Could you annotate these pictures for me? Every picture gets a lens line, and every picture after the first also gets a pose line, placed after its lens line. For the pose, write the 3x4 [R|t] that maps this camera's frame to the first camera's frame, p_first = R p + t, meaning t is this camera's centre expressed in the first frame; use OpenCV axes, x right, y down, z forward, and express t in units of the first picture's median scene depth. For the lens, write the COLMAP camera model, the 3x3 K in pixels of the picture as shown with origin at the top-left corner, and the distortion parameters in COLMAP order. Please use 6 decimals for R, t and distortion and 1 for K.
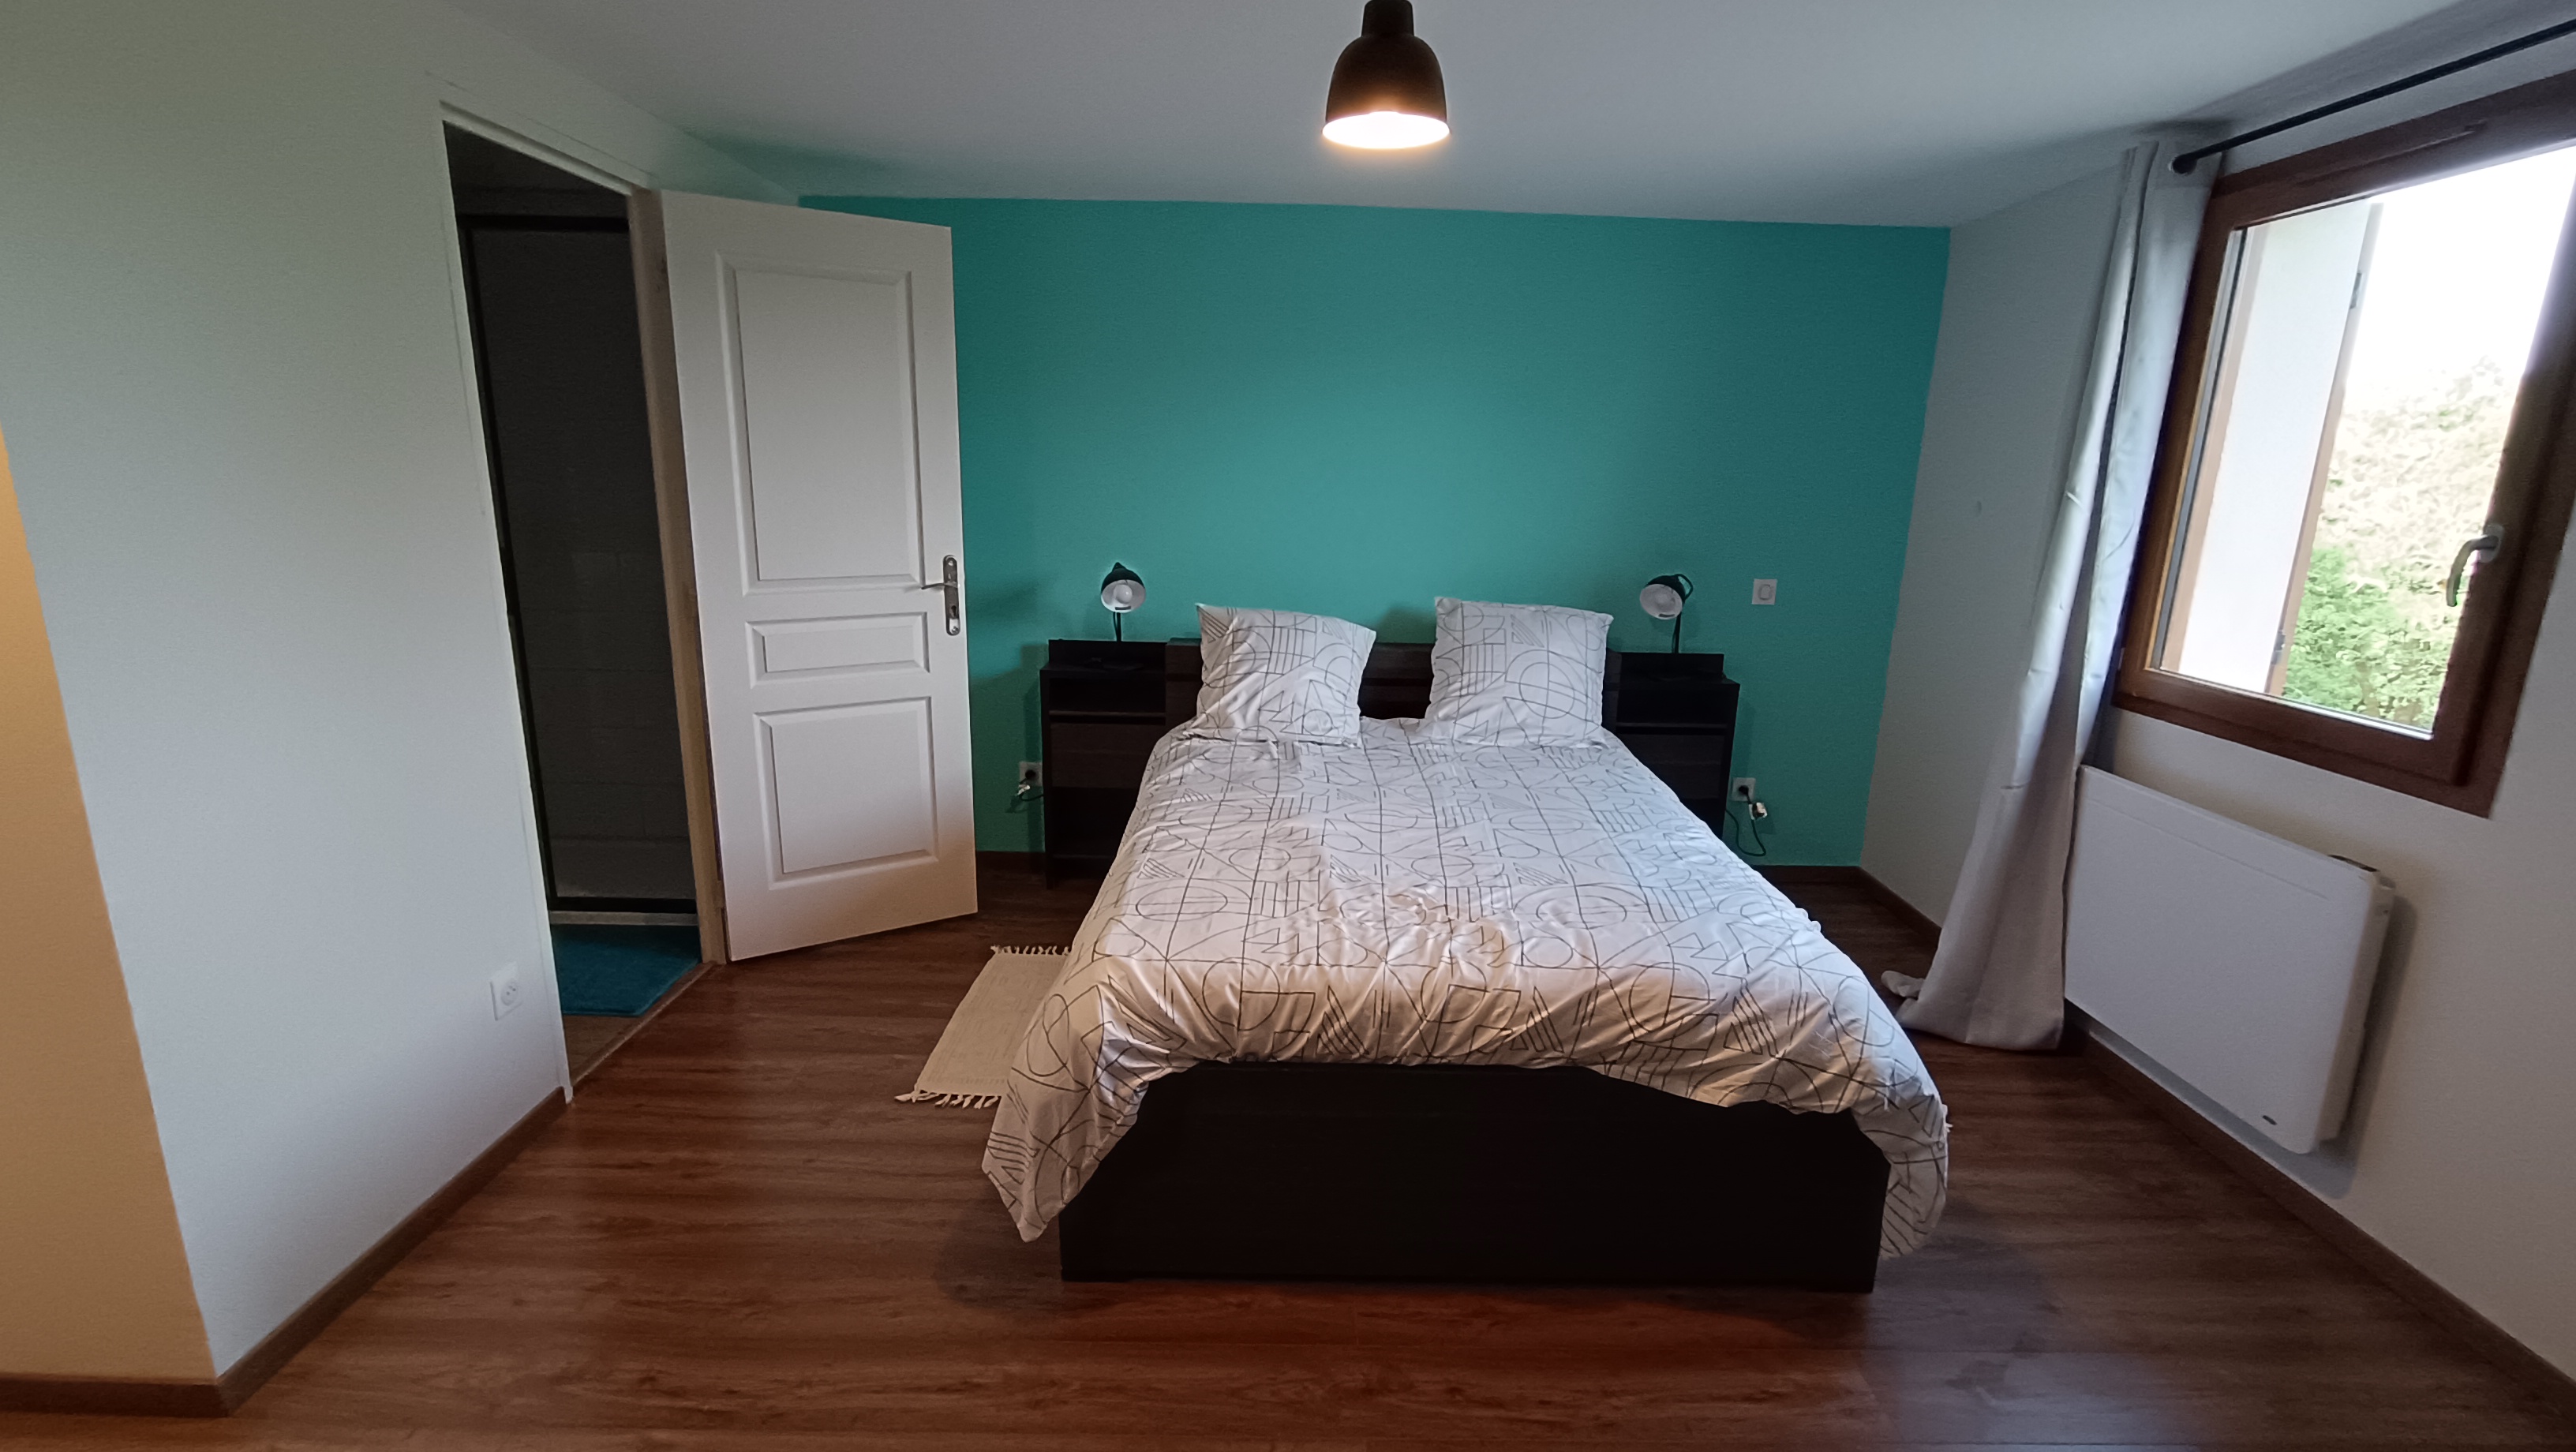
lens RADIAL K [[1149.8, 0, 1288.0], [0, 1149.8, 726.0], [0, 0, 1]] dist [-0.000374, -0.000006]
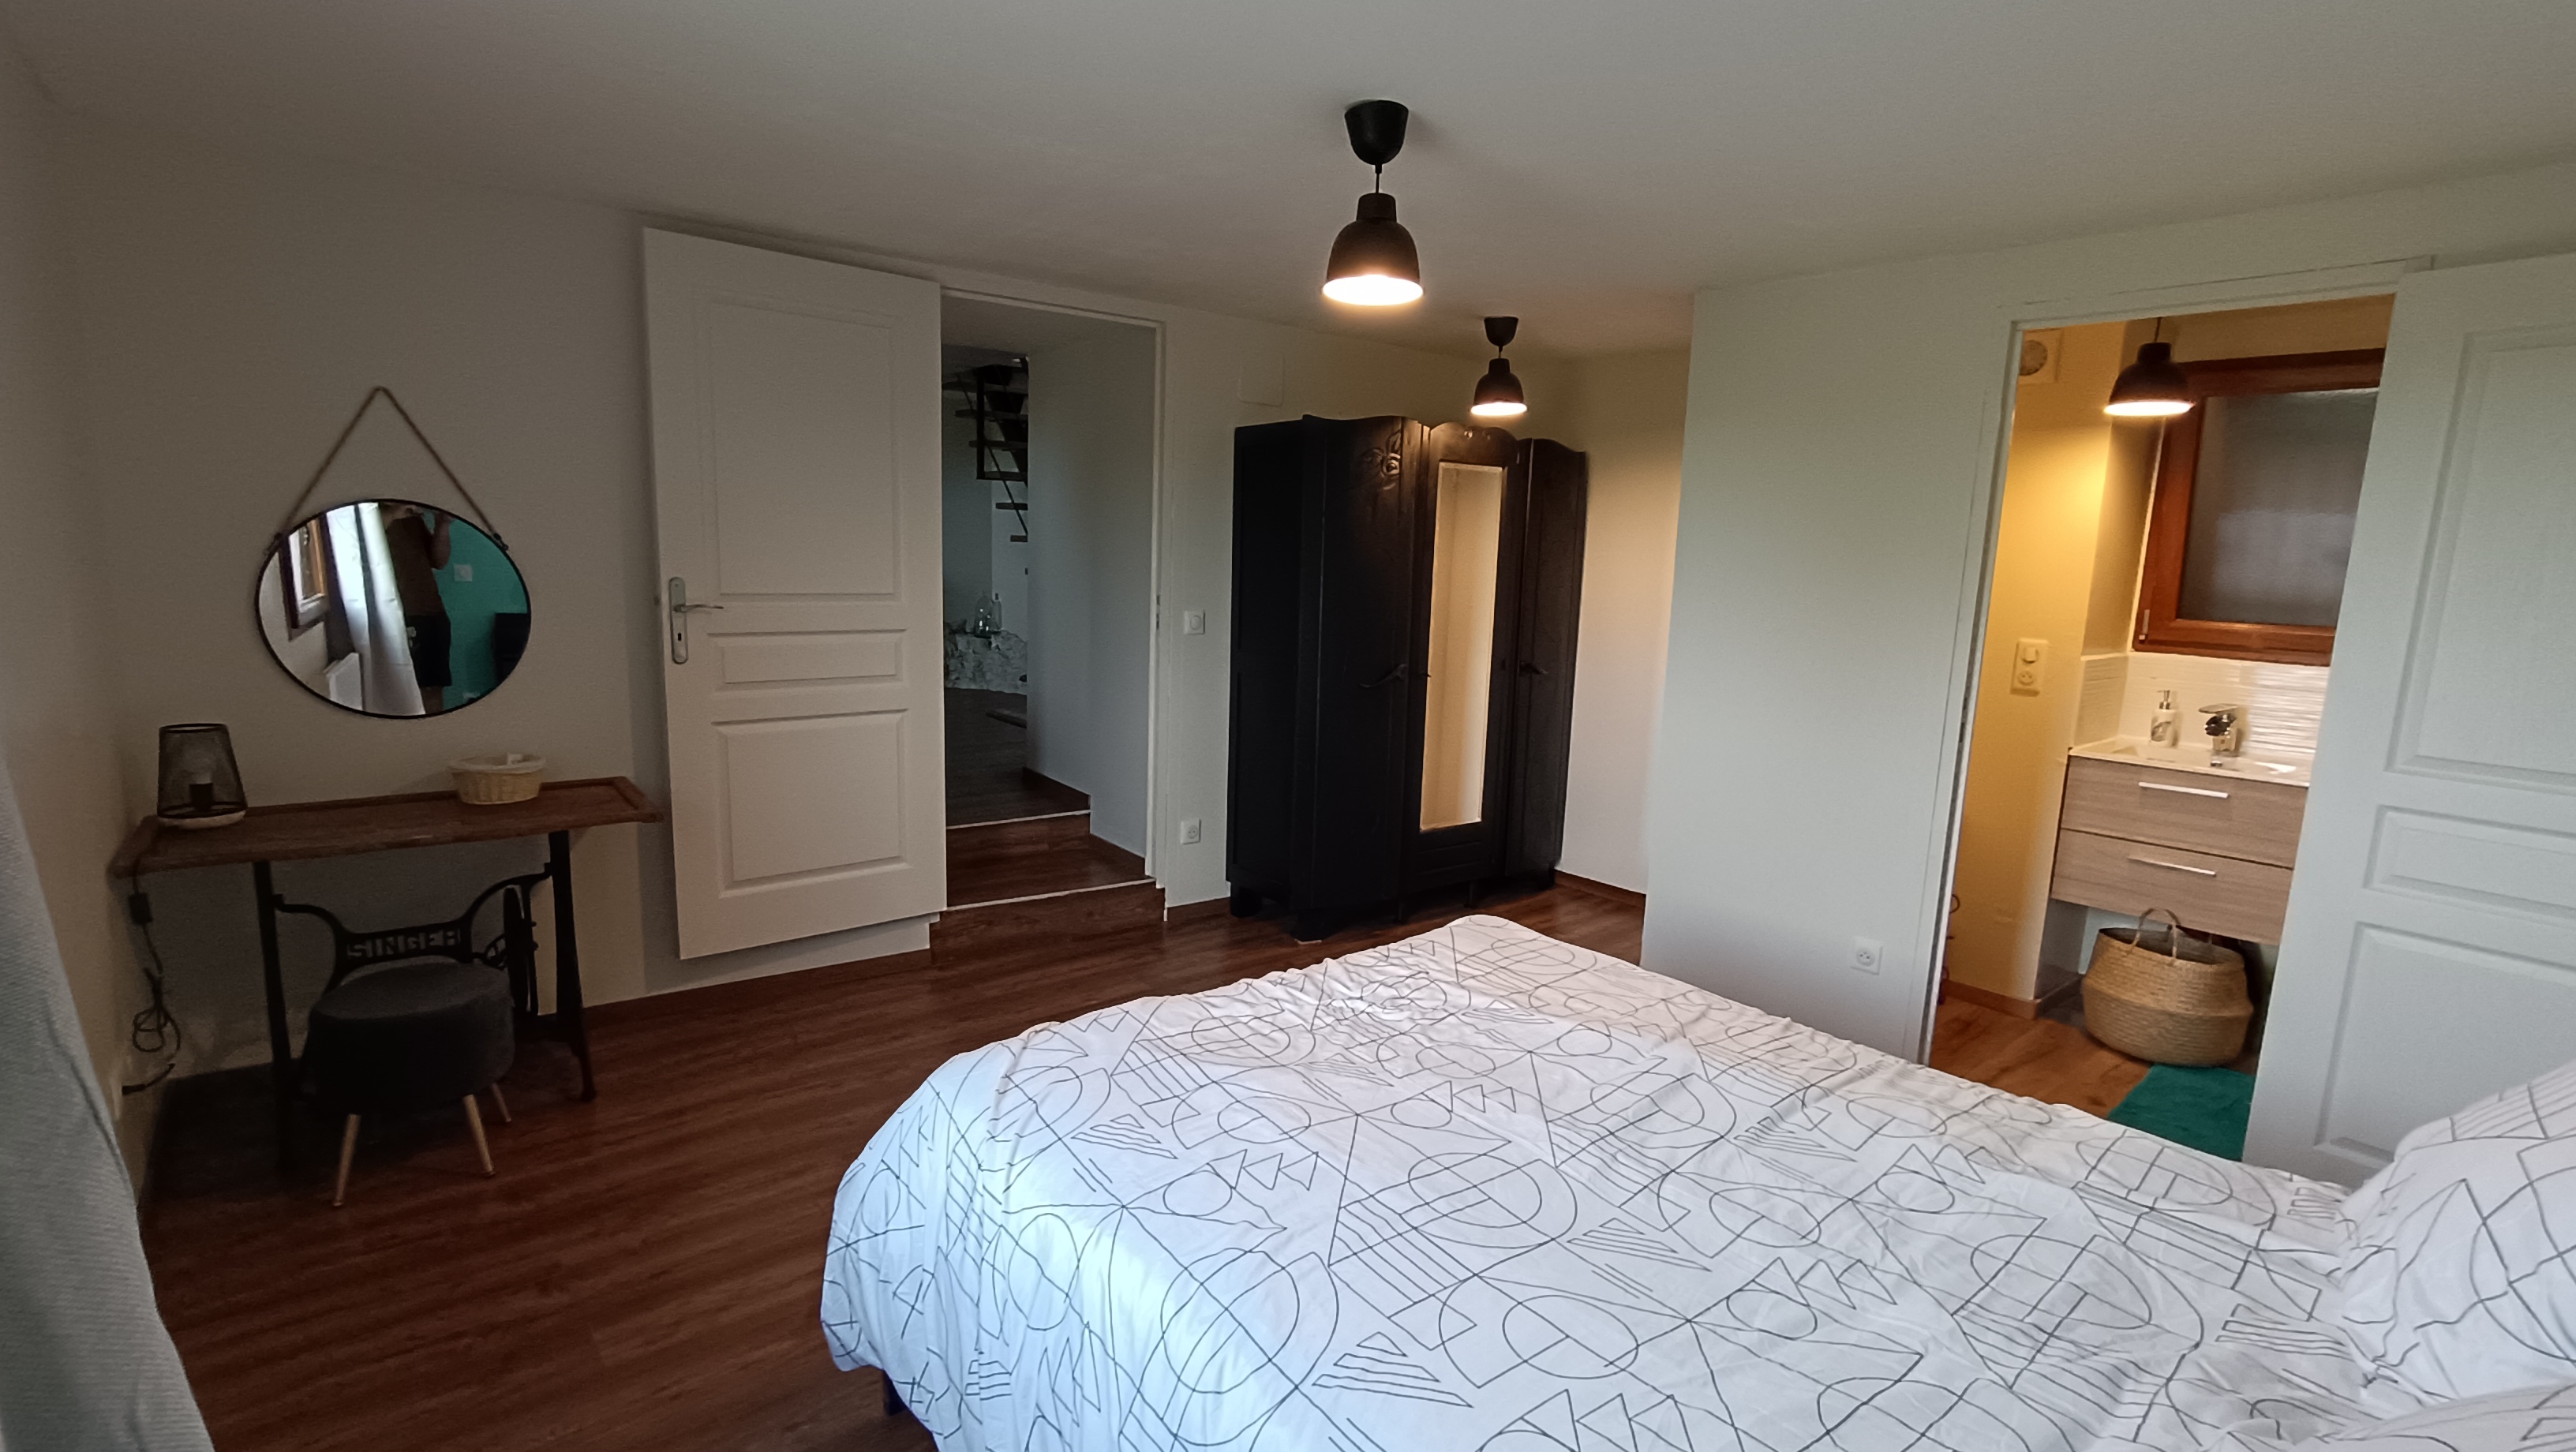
lens RADIAL K [[1149.8, 0, 1288.0], [0, 1149.8, 726.0], [0, 0, 1]] dist [-0.000374, -0.000006]
pose [[-0.755932, 0.050080, -0.652732, 0.709741], [-0.196634, 0.933660, 0.299356, -0.294439], [0.624422, 0.354642, -0.695936, 1.396498]]
